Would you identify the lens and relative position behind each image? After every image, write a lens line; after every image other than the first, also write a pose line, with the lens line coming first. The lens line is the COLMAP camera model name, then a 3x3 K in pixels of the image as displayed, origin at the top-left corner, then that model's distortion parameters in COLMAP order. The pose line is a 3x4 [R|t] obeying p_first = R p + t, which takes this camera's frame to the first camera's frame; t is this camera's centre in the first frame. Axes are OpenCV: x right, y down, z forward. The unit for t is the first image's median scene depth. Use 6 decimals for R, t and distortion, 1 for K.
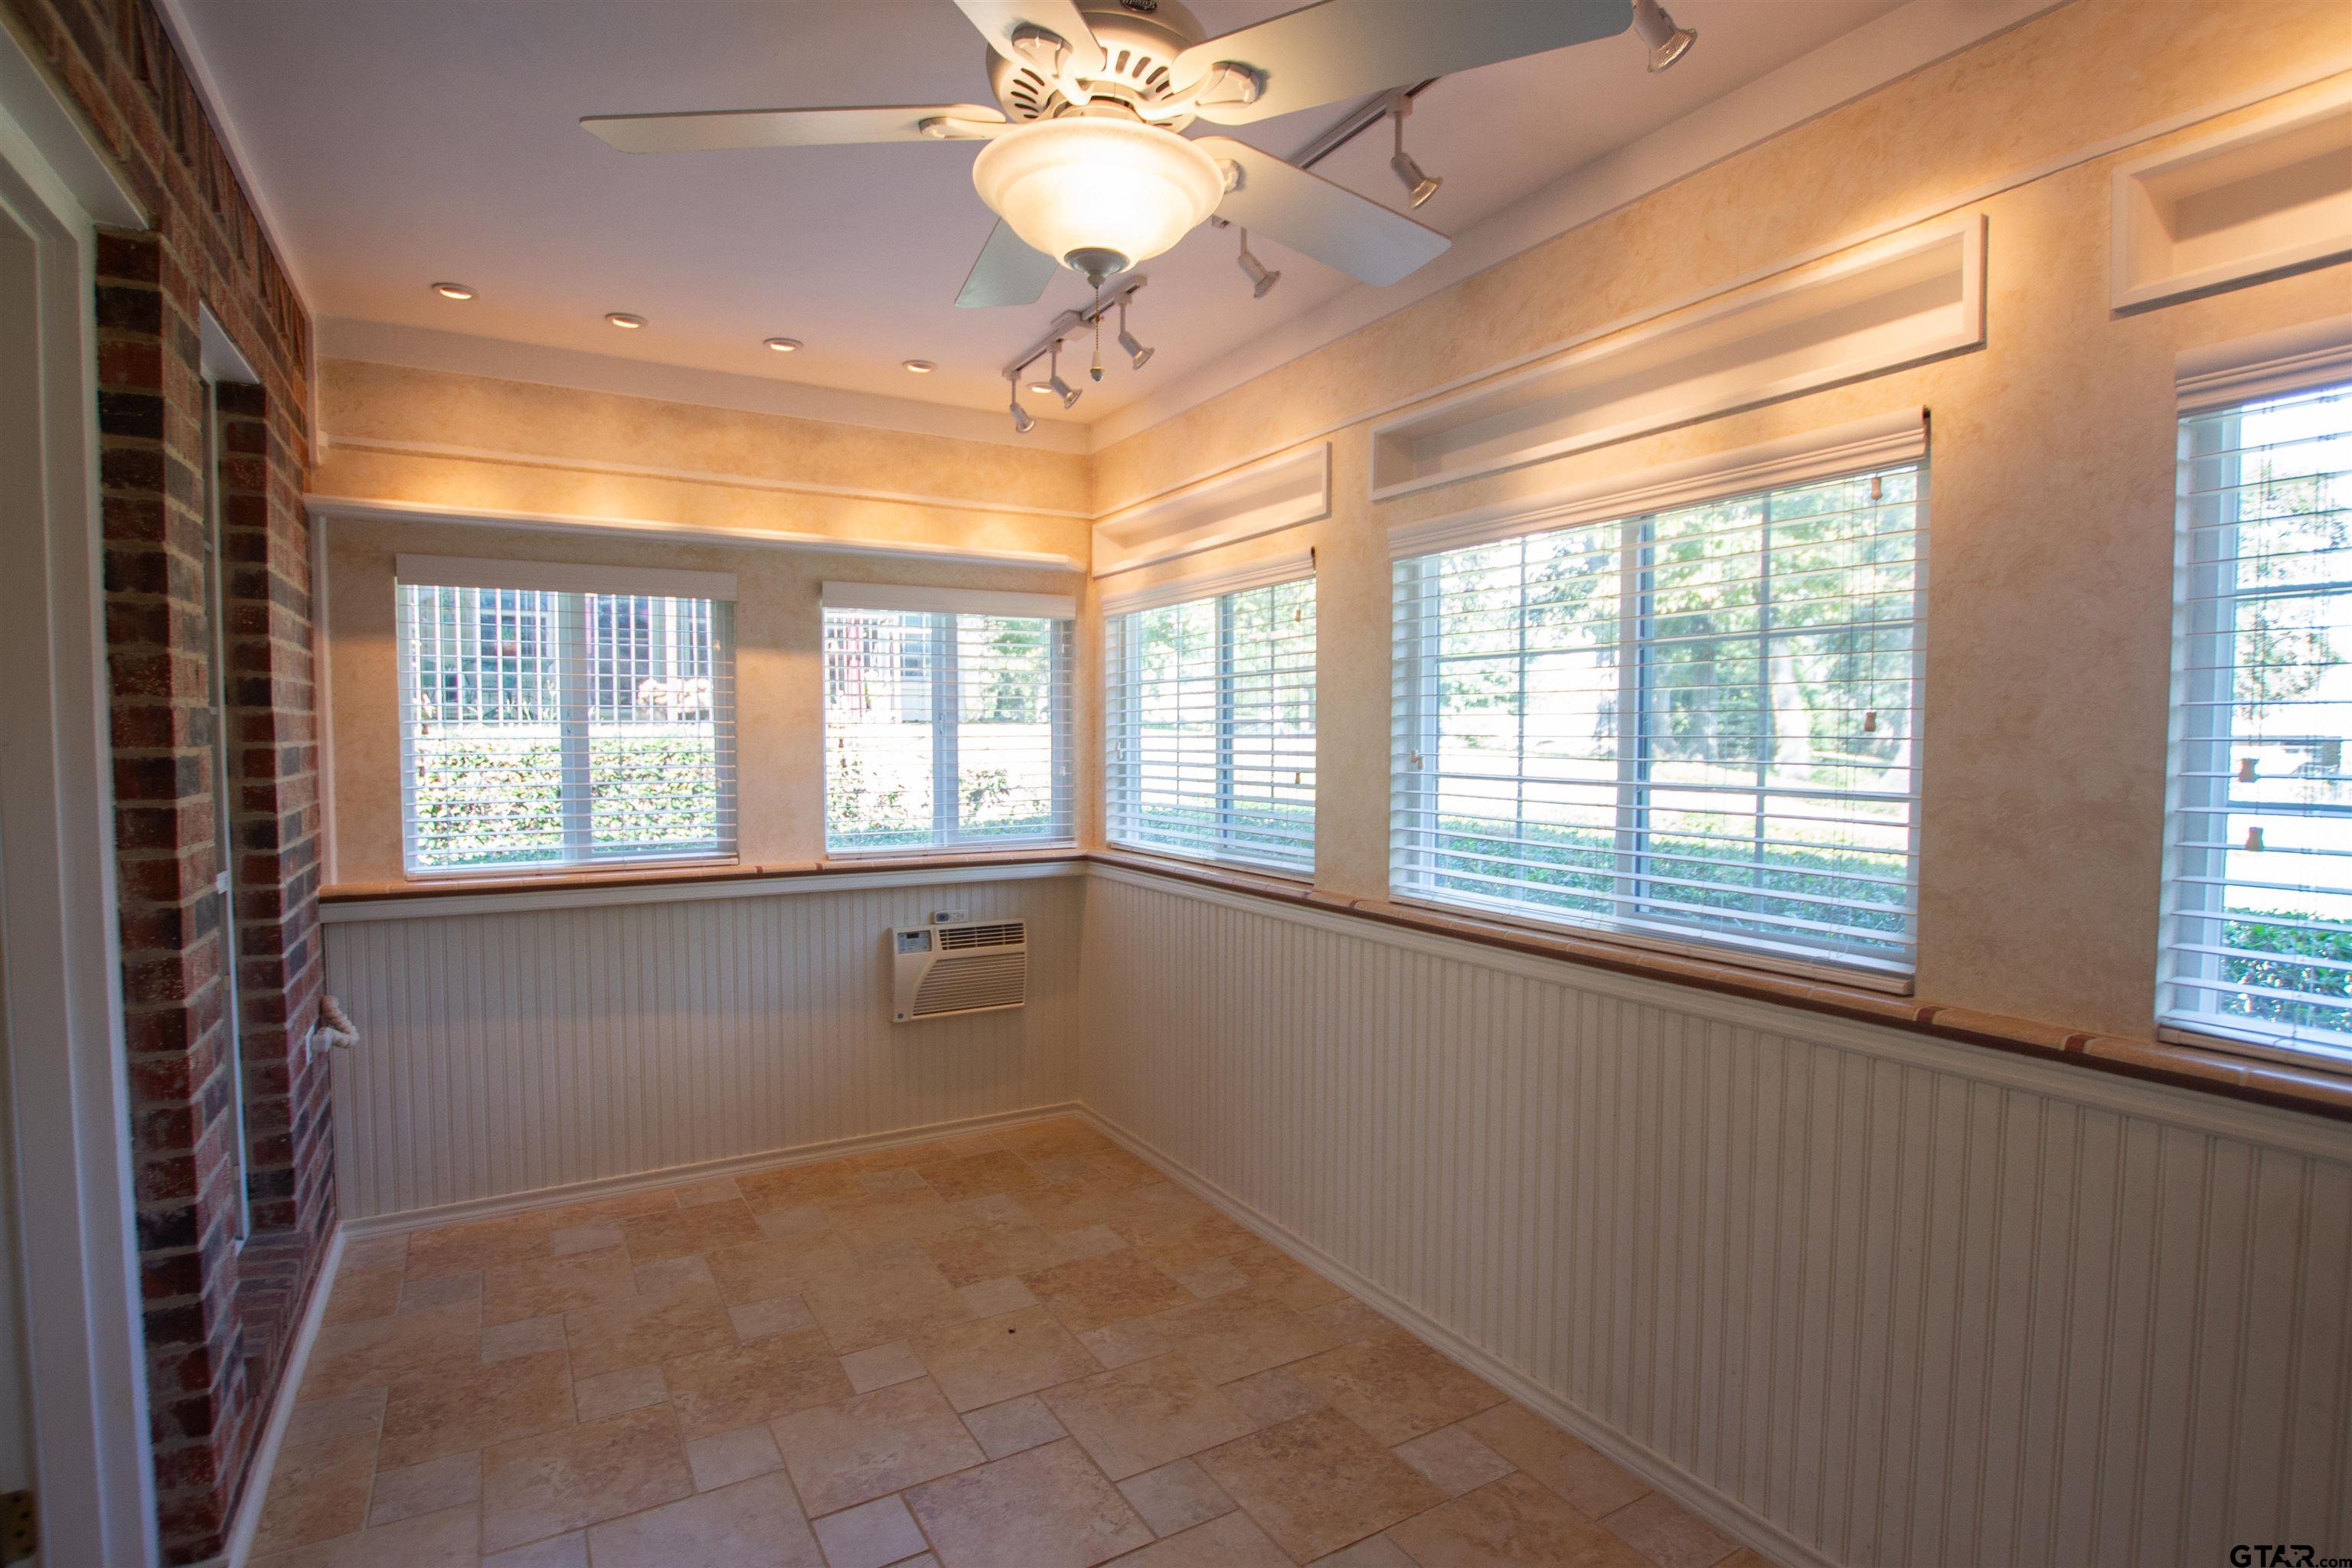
lens RADIAL K [[1205.2, 0, 1176.0], [0, 1205.2, 784.0], [0, 0, 1]] dist [-0.039342, 0.000153]
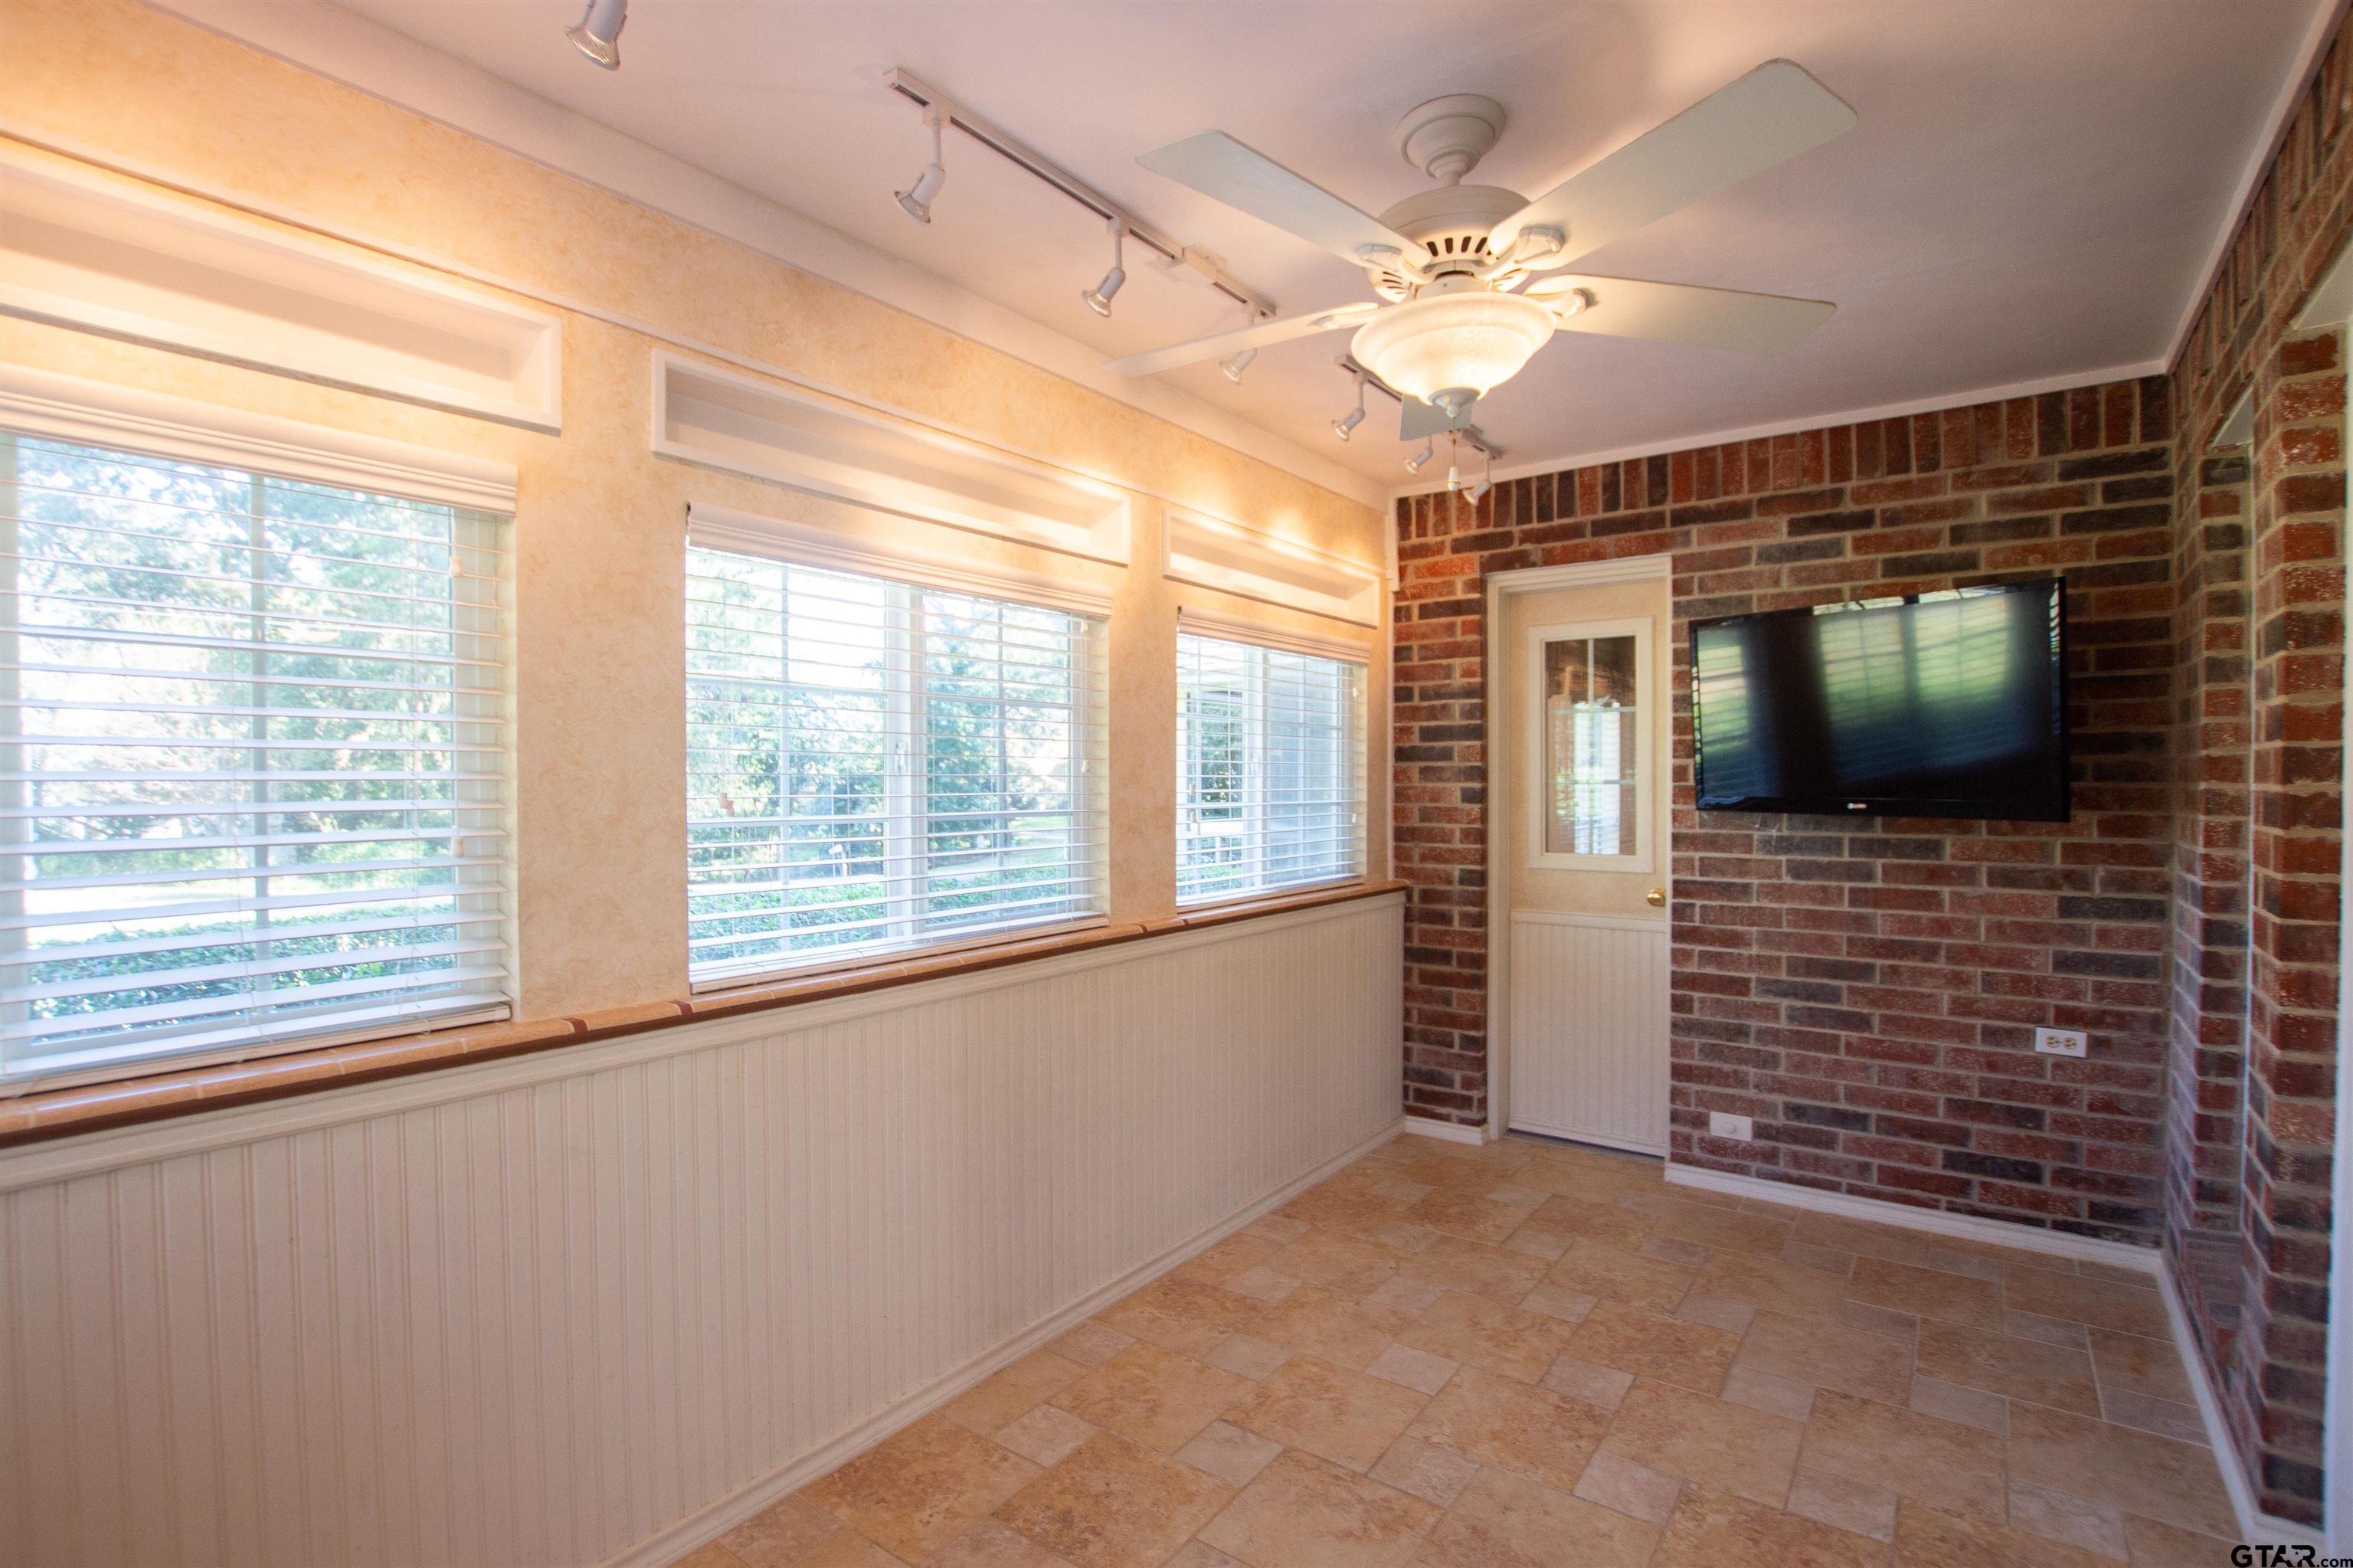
lens RADIAL K [[1118.7, 0, 1148.9], [0, 1118.7, 784.8], [0, 0, 1]] dist [-0.037954, 0.008893]
pose [[-0.398387, -0.004291, 0.917207, -0.632706], [0.038556, 0.999027, 0.021420, -0.040863], [-0.916407, 0.043897, -0.397834, 1.111512]]
